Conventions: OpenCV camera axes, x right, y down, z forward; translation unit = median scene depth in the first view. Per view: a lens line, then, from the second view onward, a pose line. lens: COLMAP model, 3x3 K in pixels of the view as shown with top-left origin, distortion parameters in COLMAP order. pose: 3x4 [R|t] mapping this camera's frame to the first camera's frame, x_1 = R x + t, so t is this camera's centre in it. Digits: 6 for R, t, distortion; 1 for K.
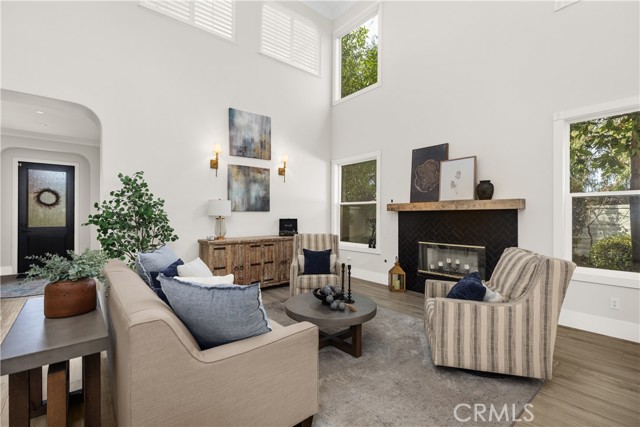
lens RADIAL K [[290.8, 0, 315.5], [0, 290.8, 210.4], [0, 0, 1]] dist [0.004016, 0.000668]
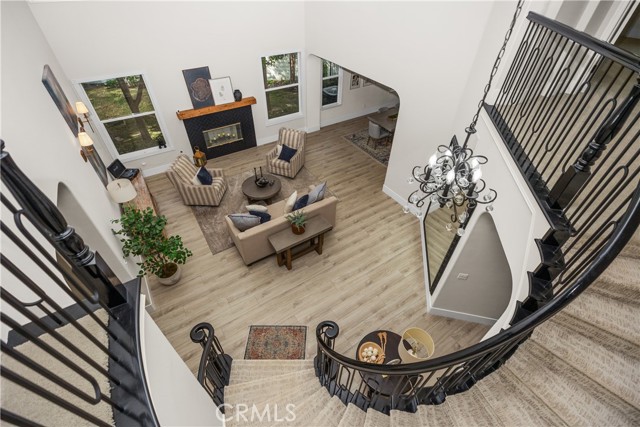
lens RADIAL K [[290.8, 0, 315.5], [0, 290.8, 210.4], [0, 0, 1]] dist [0.004016, 0.000668]
pose [[0.146422, -0.651816, 0.744108, -1.079953], [-0.007124, 0.751501, 0.659694, -0.657119], [-0.989197, -0.101894, 0.105393, 0.180932]]
